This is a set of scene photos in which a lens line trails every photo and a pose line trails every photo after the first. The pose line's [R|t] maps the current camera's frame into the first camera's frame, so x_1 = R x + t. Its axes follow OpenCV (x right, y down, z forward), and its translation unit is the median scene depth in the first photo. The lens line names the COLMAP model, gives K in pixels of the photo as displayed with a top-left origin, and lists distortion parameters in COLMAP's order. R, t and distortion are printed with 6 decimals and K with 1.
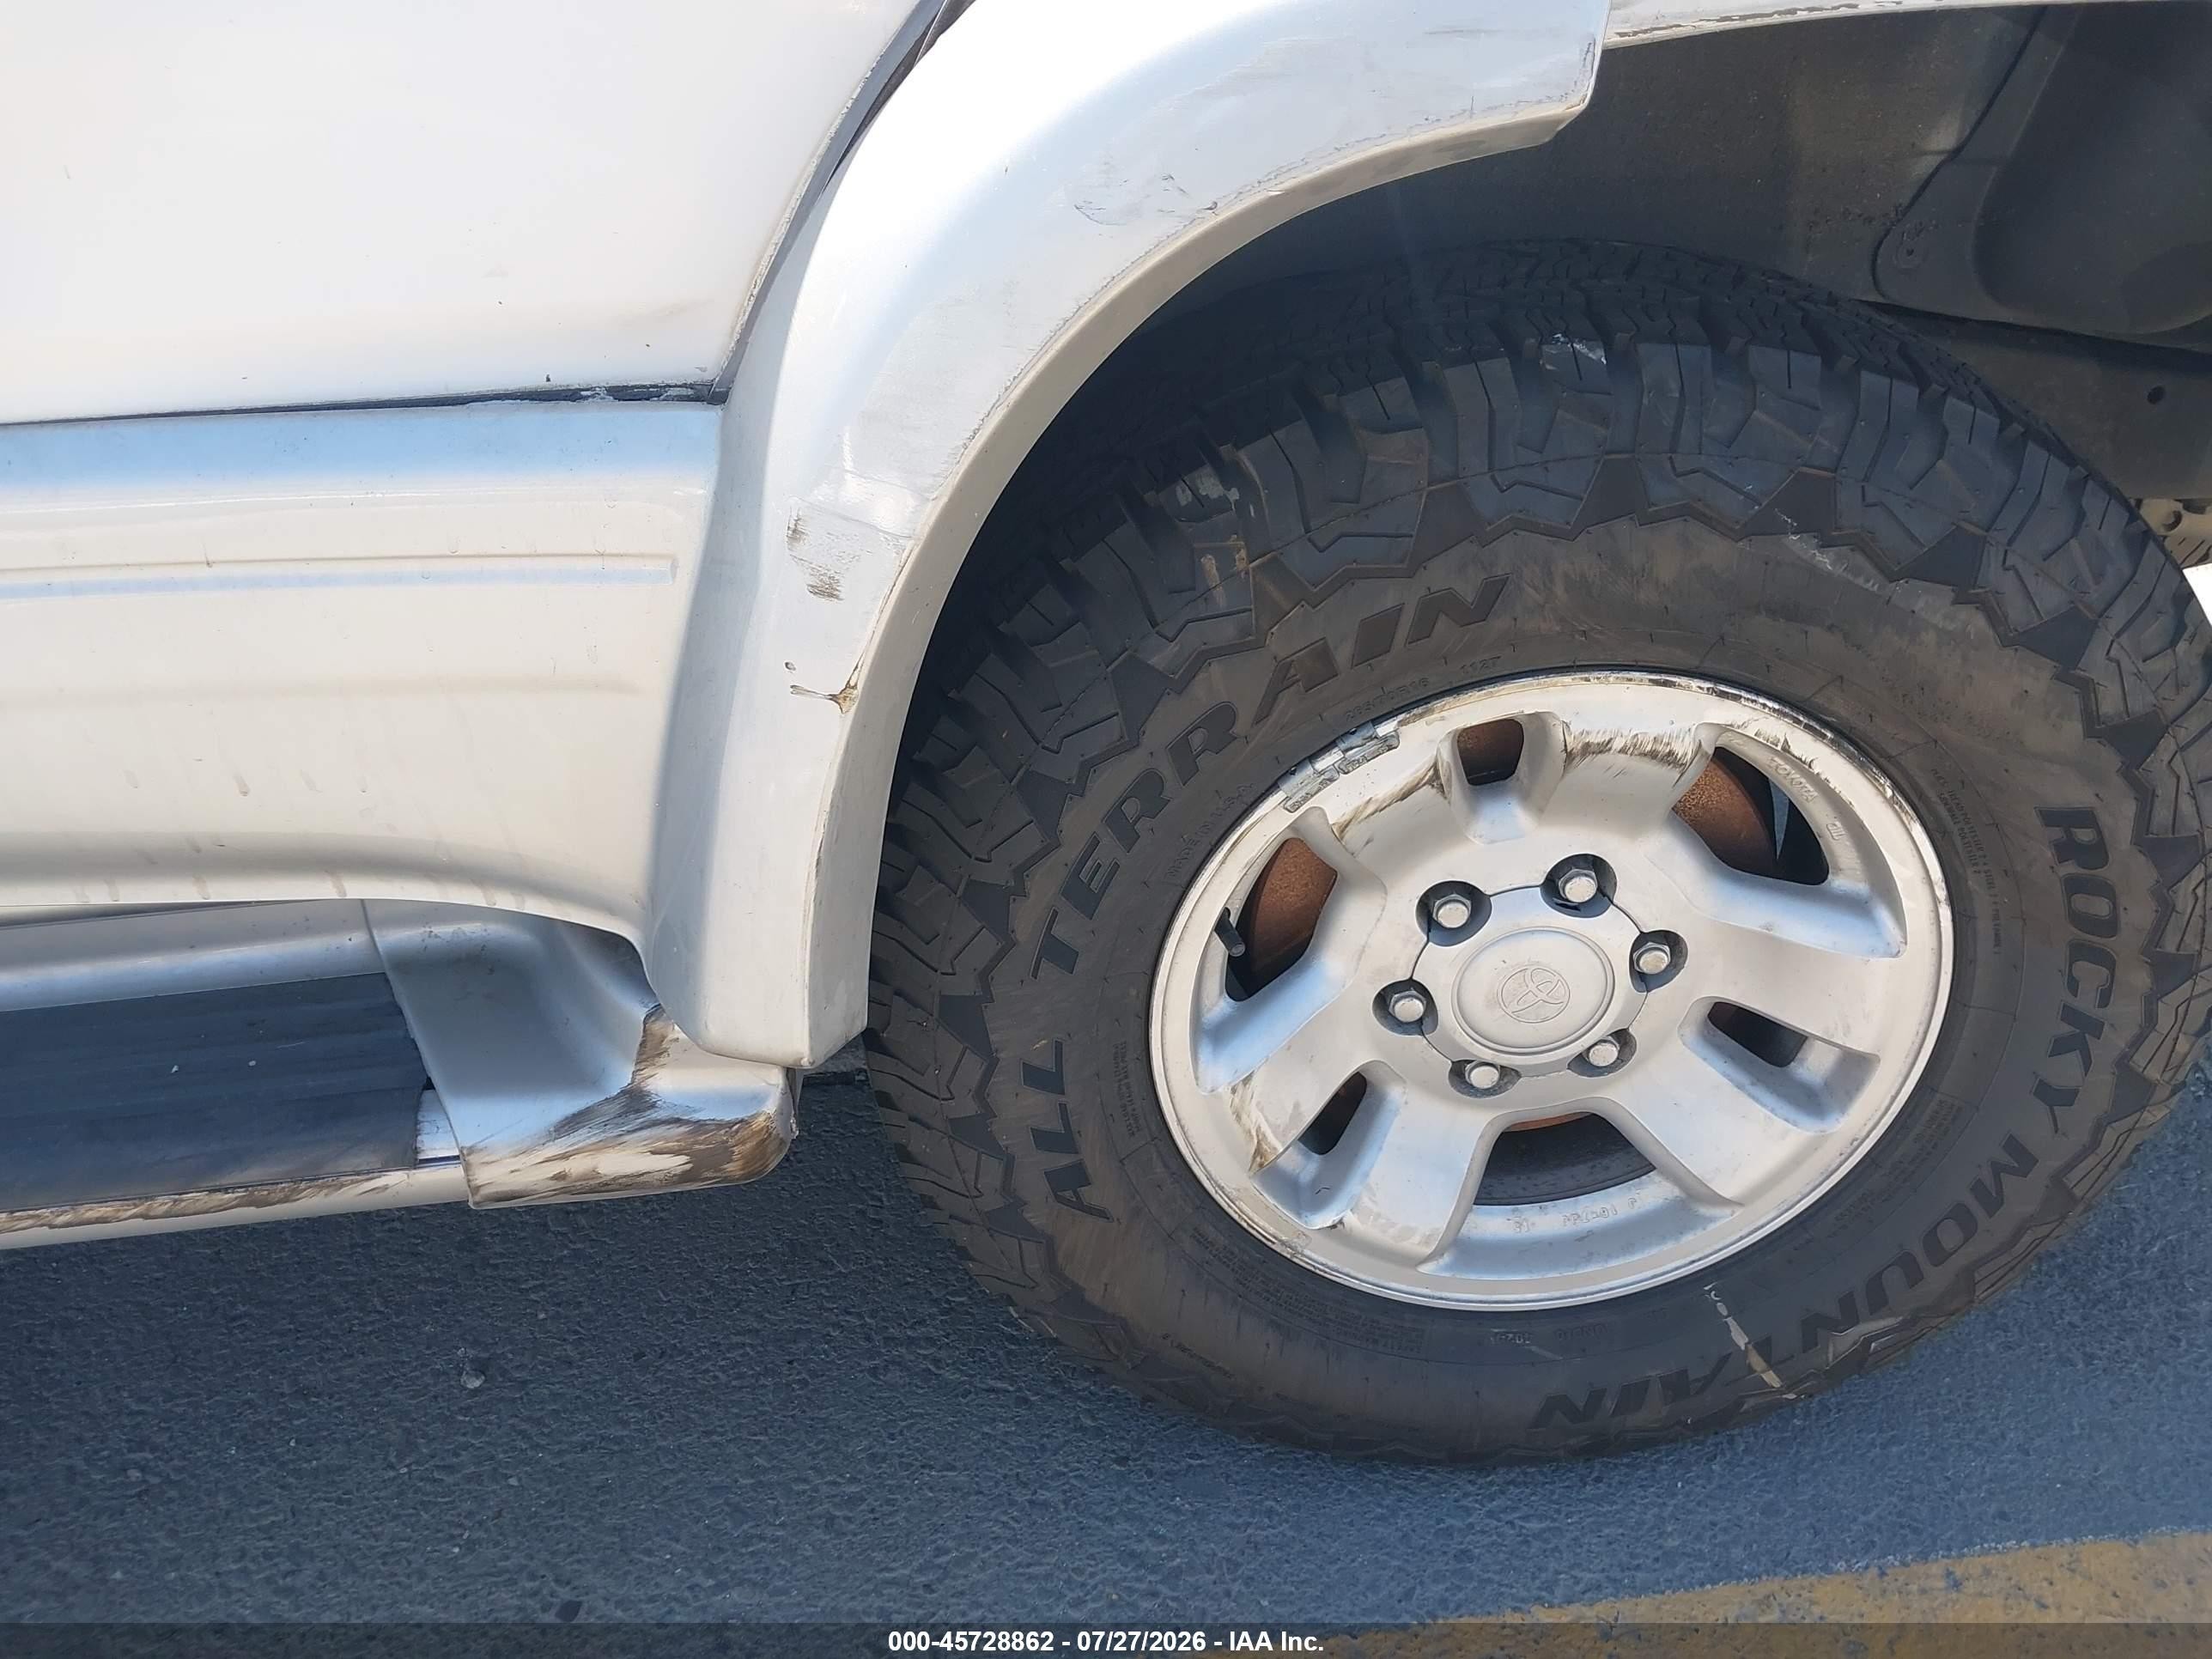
lens RADIAL K [[1732.3, 0, 1119.7], [0, 1732.3, 843.8], [0, 0, 1]] dist [0.042561, -0.064070]
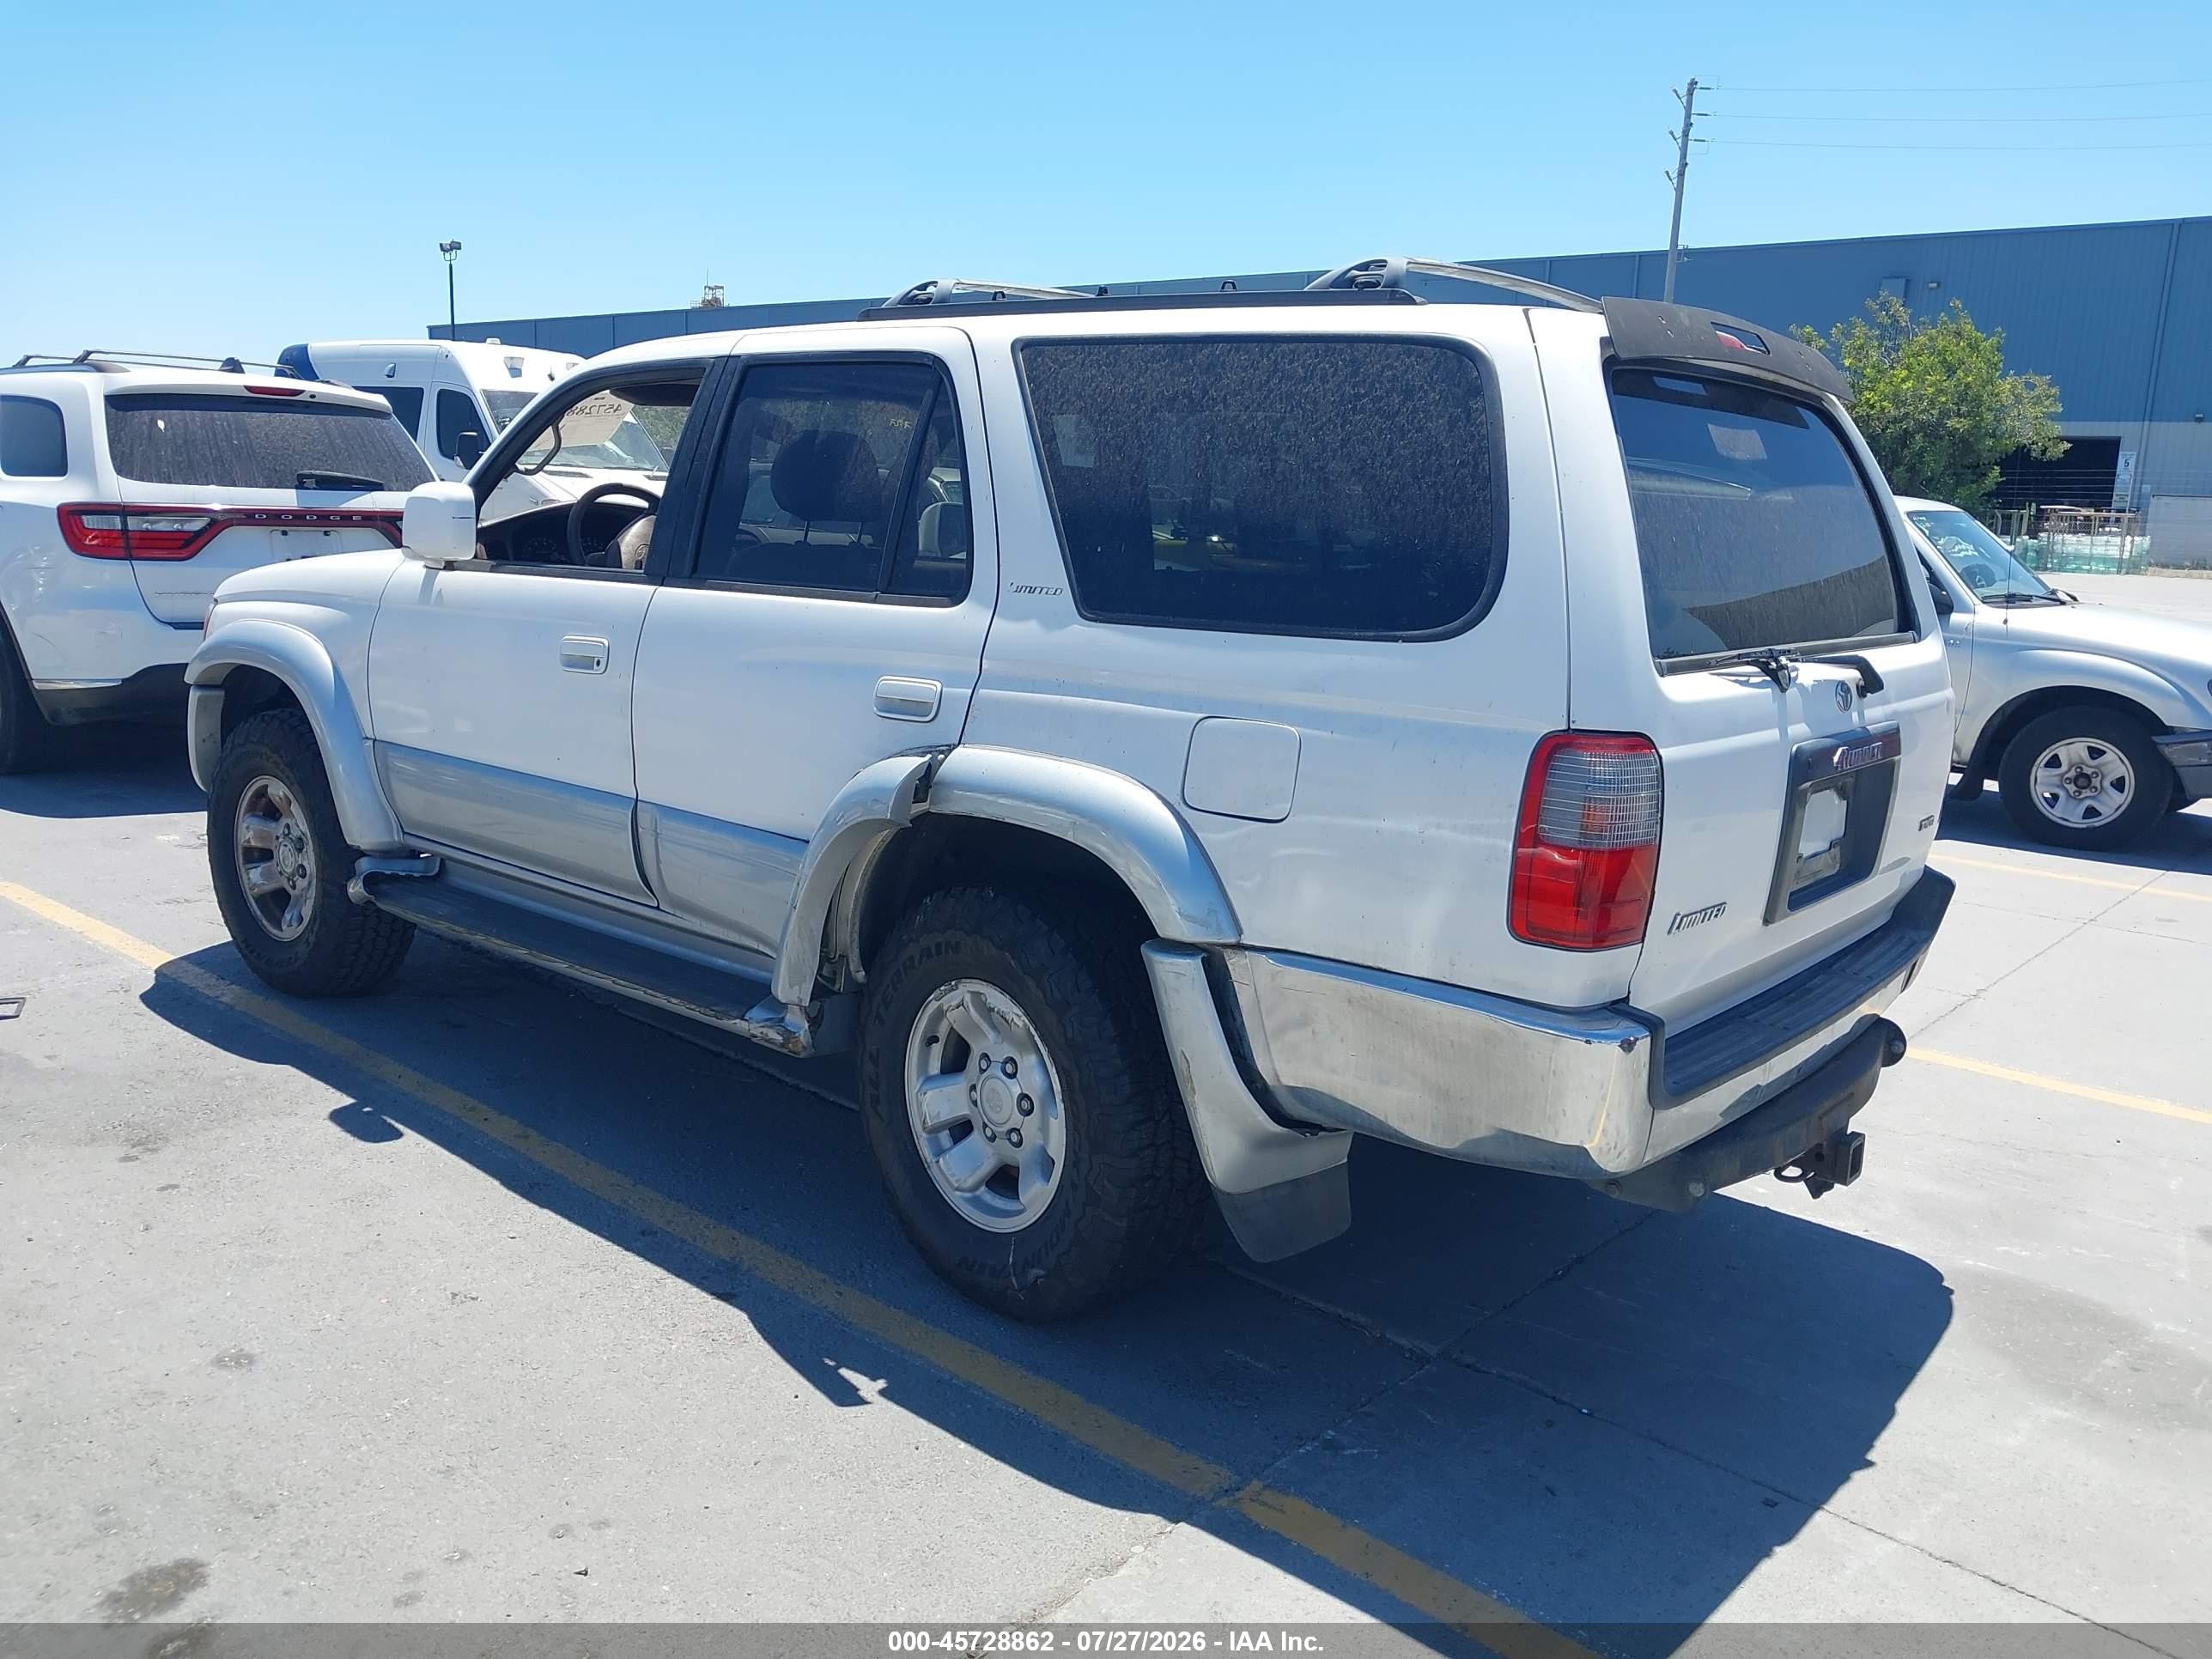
lens RADIAL K [[1732.3, 0, 1125.8], [0, 1732.3, 845.3], [0, 0, 1]] dist [0.042561, -0.064070]
pose [[0.669224, 0.190618, -0.718195, 2.761554], [-0.446313, 0.875879, -0.183412, 0.163297], [0.594090, 0.443284, 0.671235, -1.215954]]
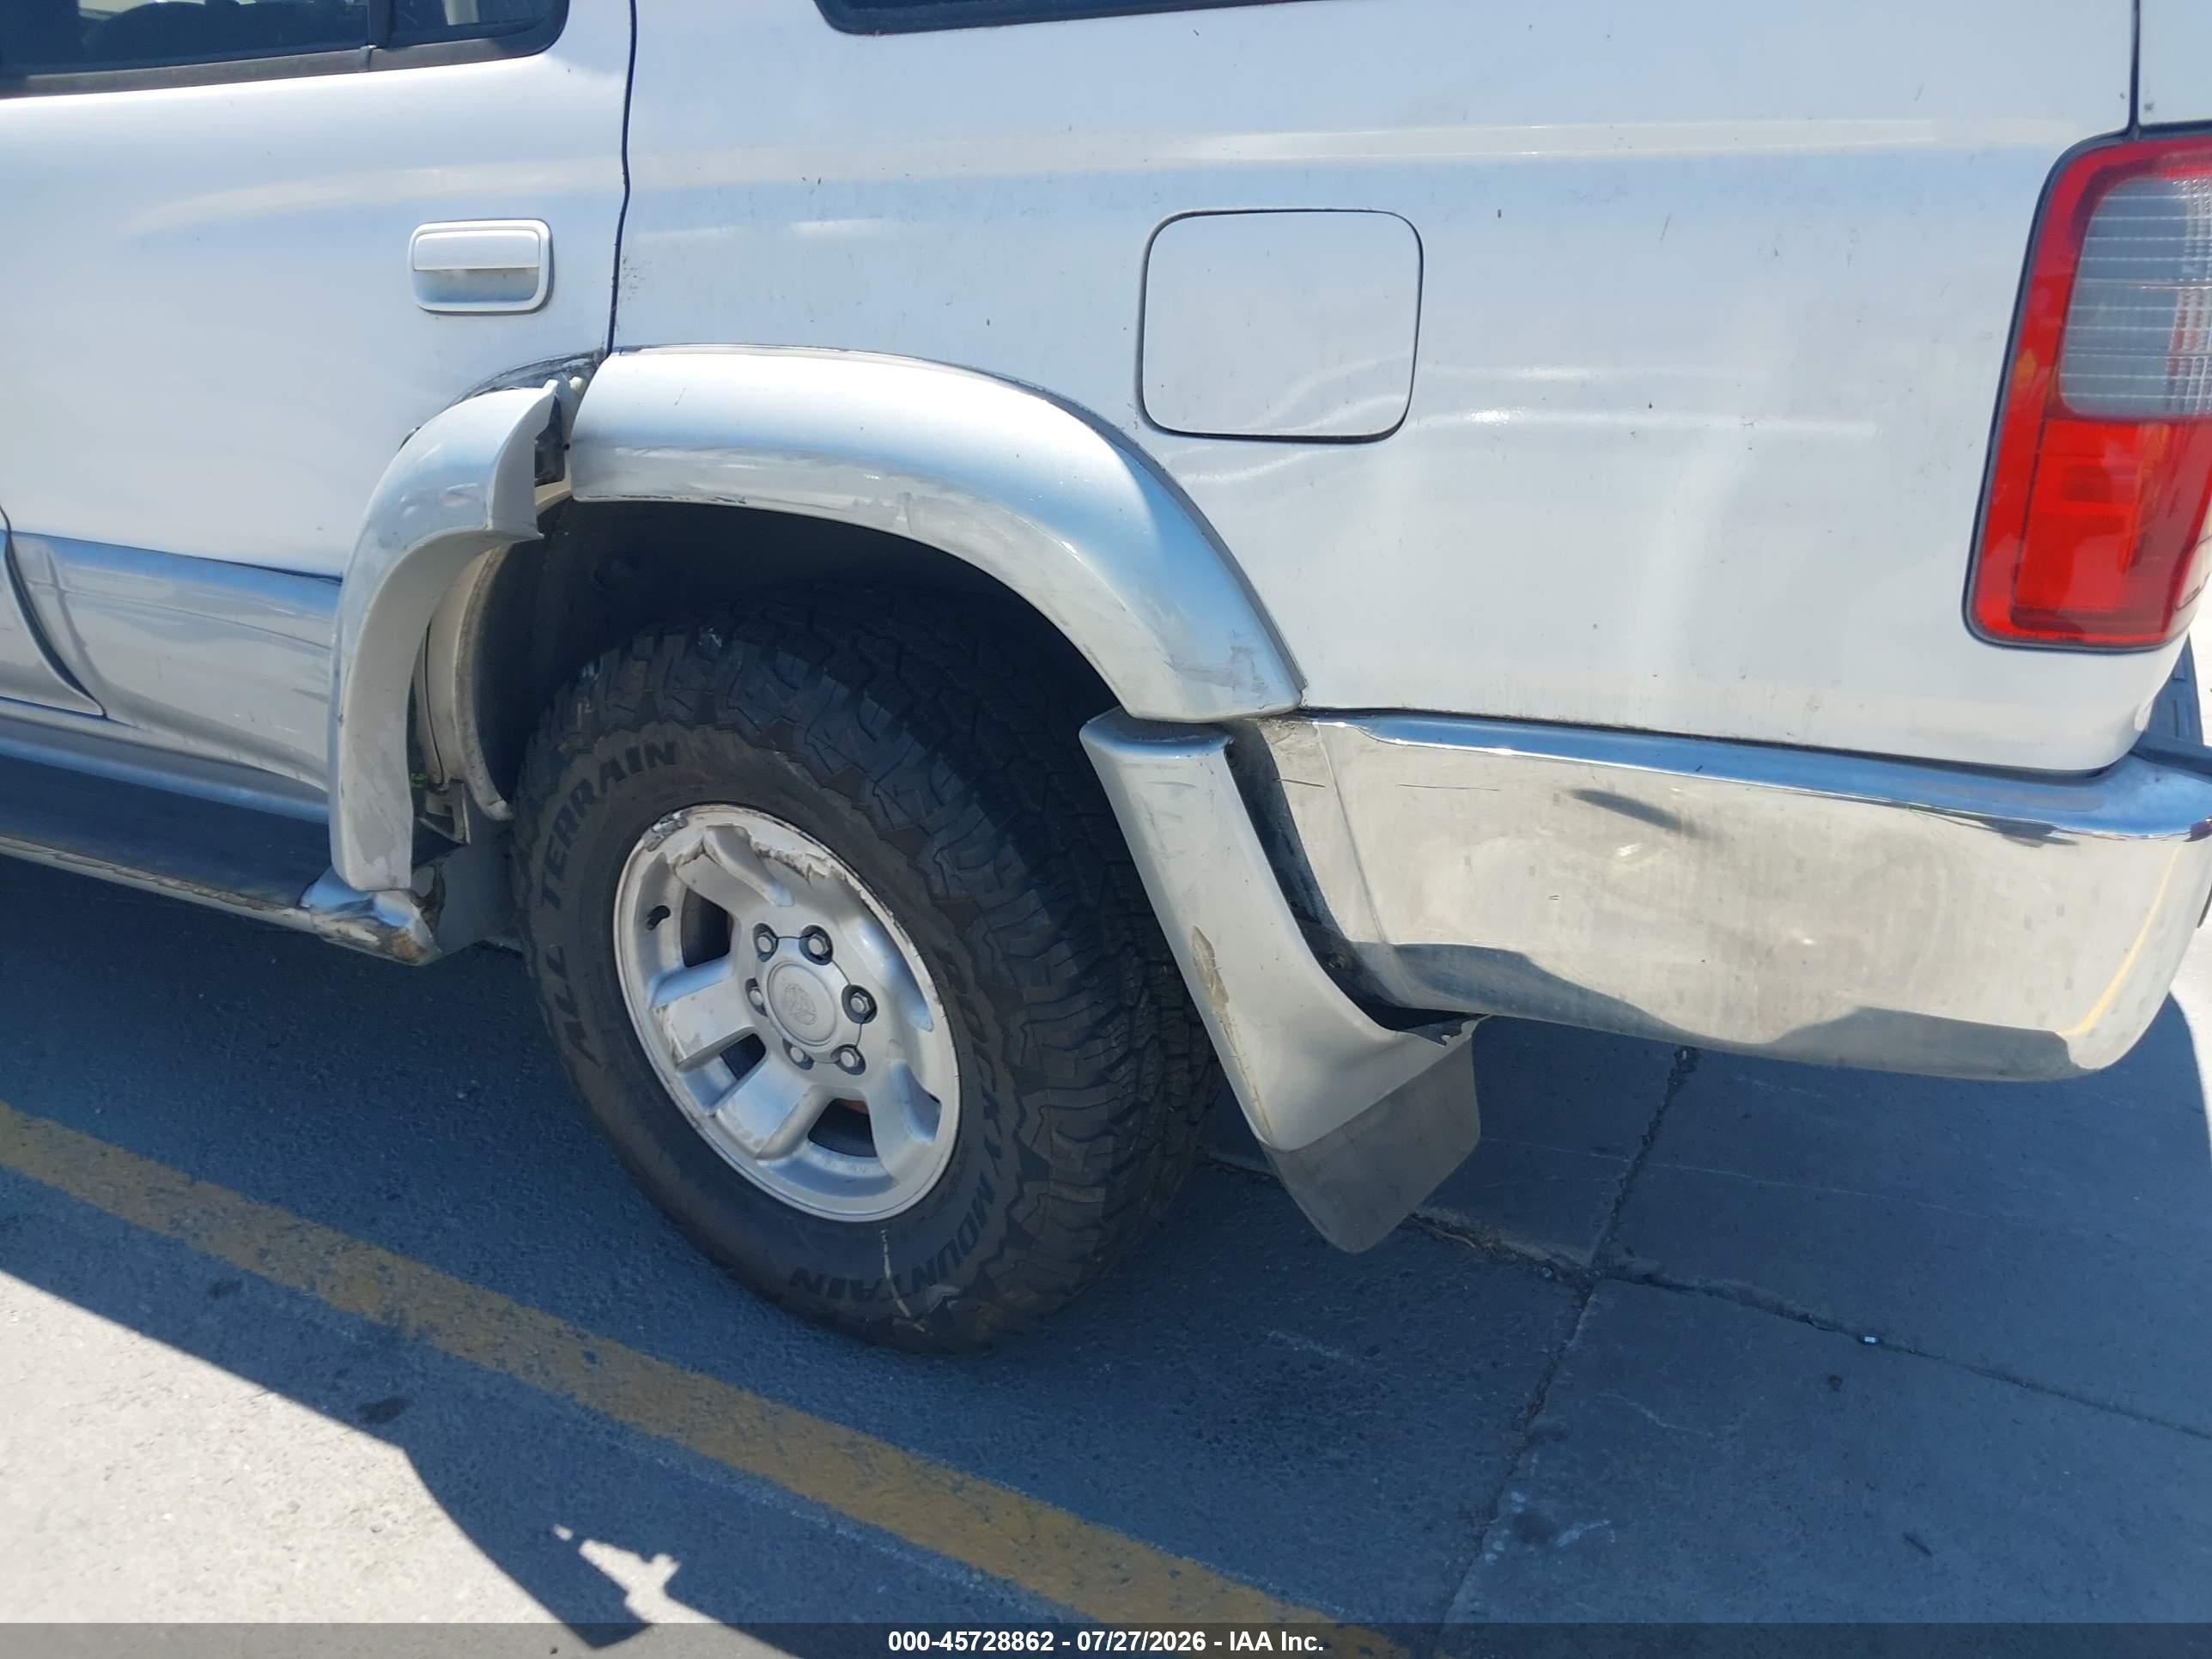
lens RADIAL K [[1732.3, 0, 1106.4], [0, 1732.3, 843.7], [0, 0, 1]] dist [0.042561, -0.064070]
pose [[0.816901, 0.227647, -0.529952, 1.493899], [-0.281859, 0.959193, -0.022443, -0.123952], [0.503218, 0.167705, 0.847730, -0.339646]]
